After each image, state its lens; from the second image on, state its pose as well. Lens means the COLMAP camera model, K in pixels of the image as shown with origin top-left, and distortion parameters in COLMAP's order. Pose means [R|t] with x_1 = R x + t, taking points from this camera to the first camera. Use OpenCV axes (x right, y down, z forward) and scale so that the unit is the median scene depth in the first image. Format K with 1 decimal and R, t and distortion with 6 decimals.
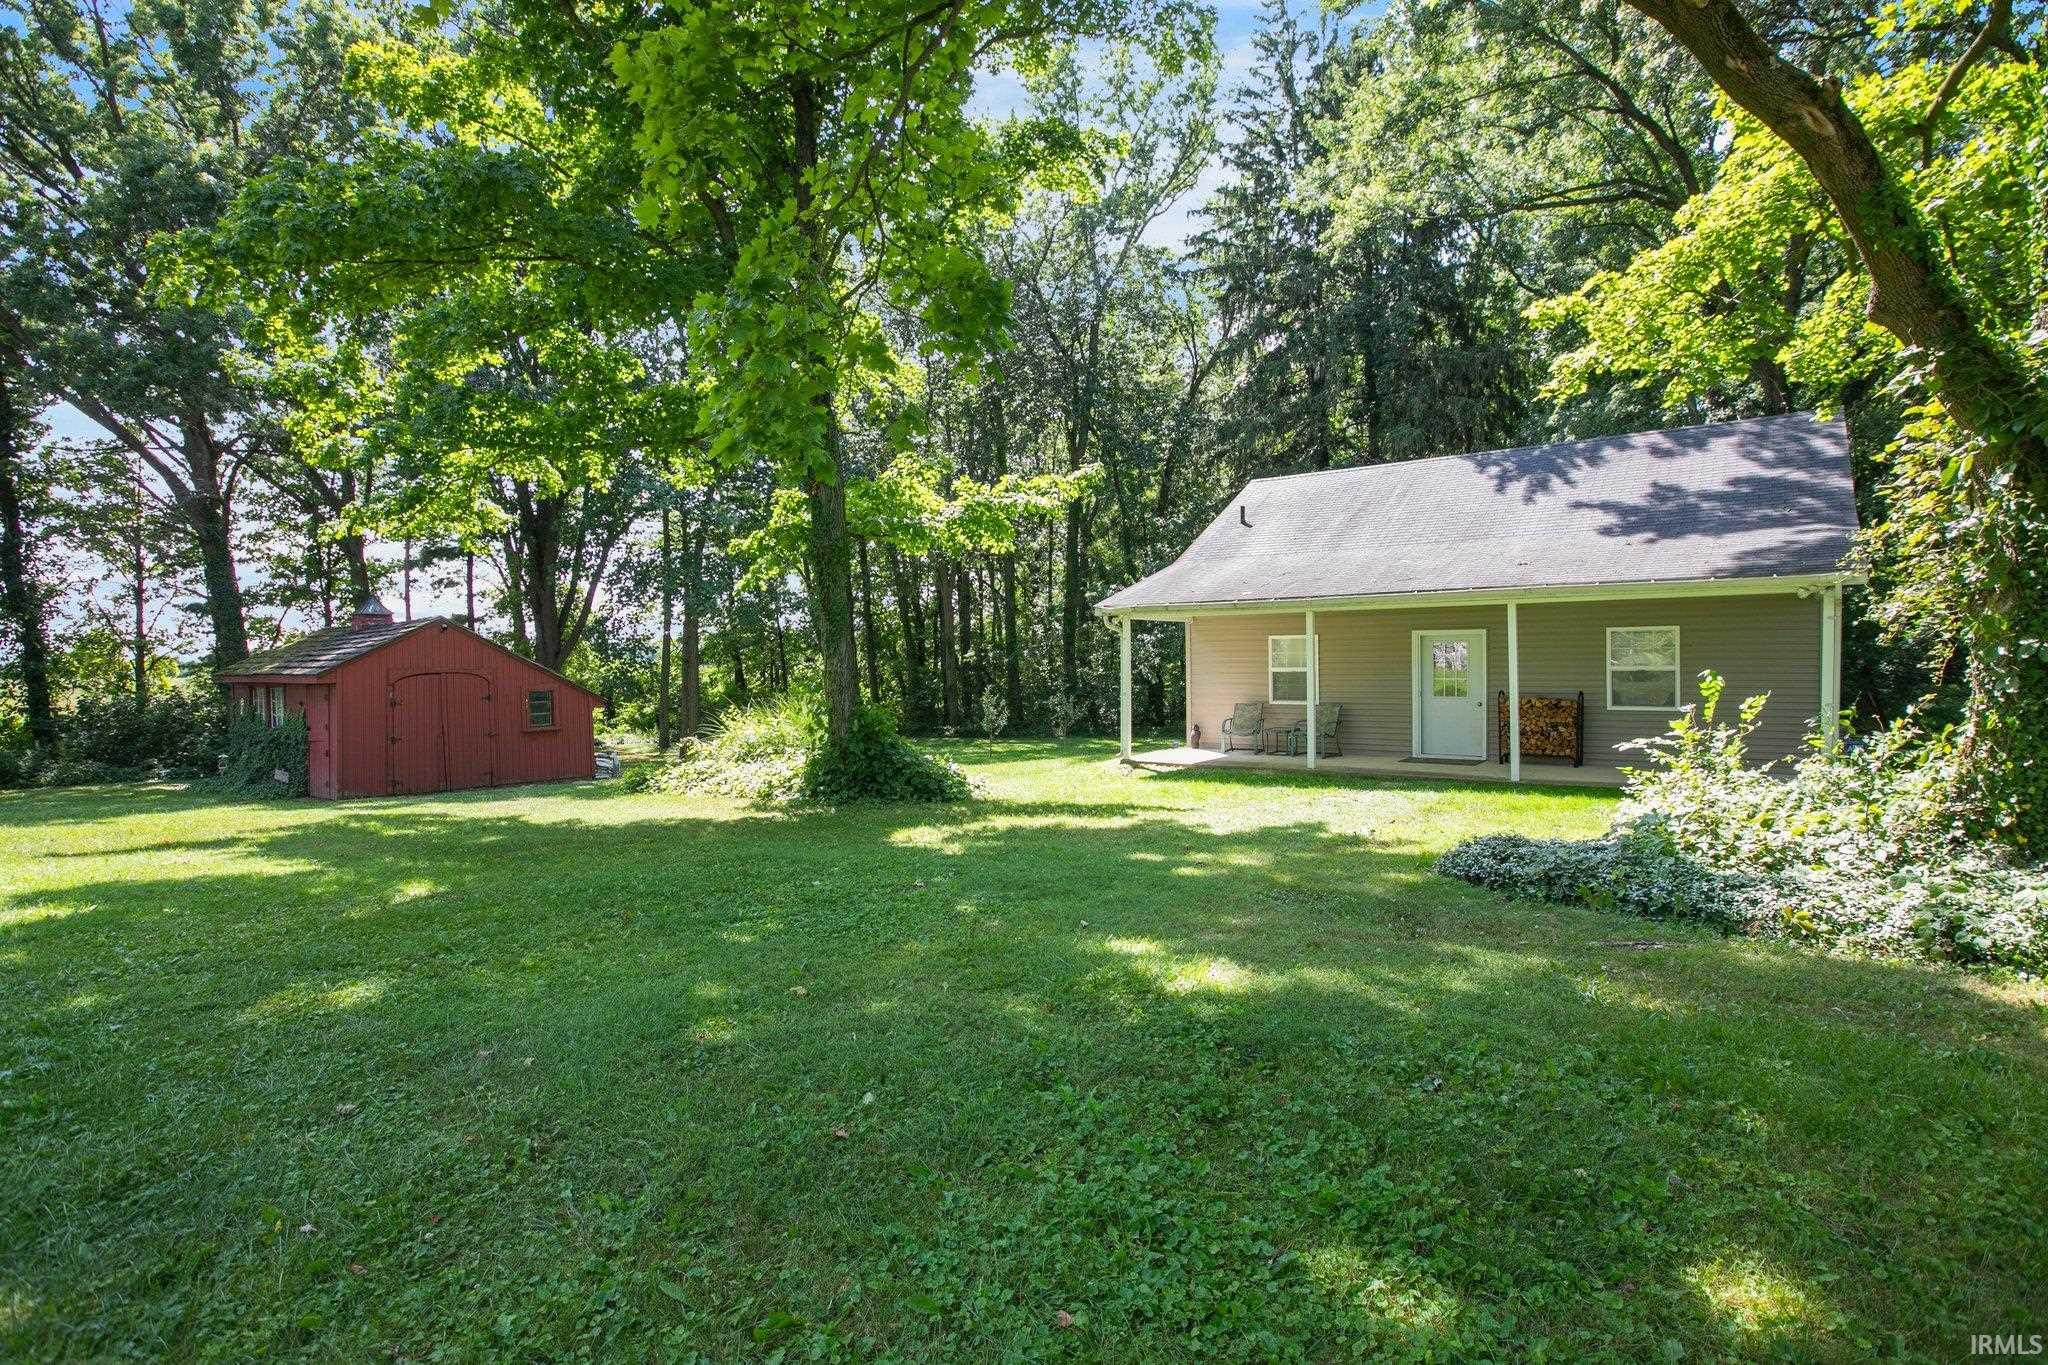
lens RADIAL K [[998.9, 0, 1022.5], [0, 998.9, 681.0], [0, 0, 1]] dist [-0.002453, 0.000135]
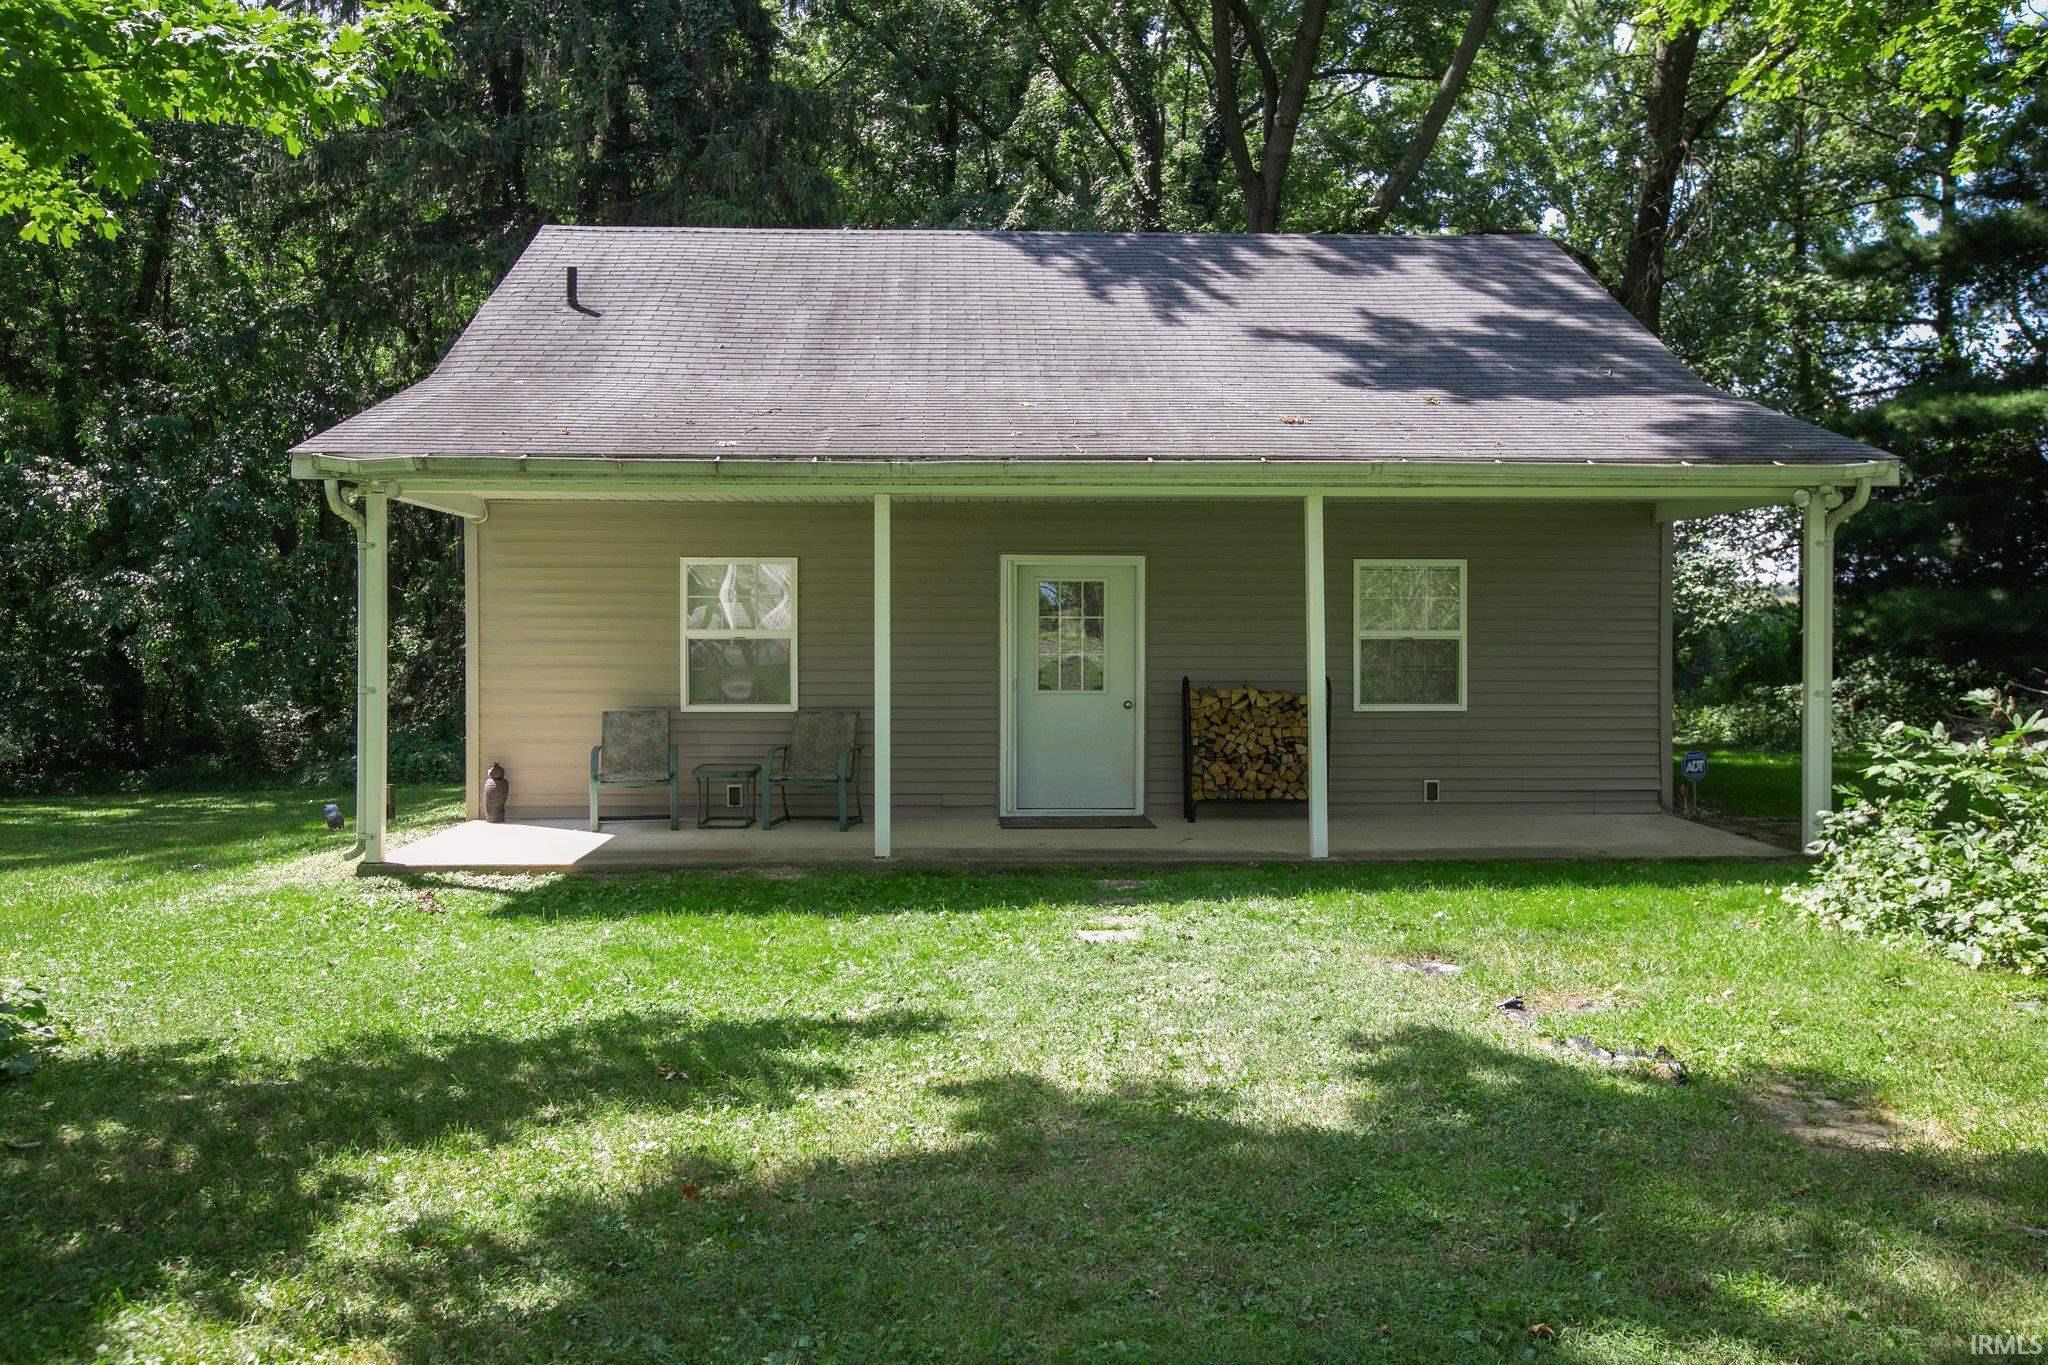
lens RADIAL K [[1633.0, 0, 1025.9], [0, 1633.0, 682.0], [0, 0, 1]] dist [0.002155, 0.000049]
pose [[0.784343, -0.003641, 0.620317, -0.088419], [0.000622, 0.999987, 0.005084, 0.006704], [-0.620327, -0.003602, 0.784335, 0.372086]]
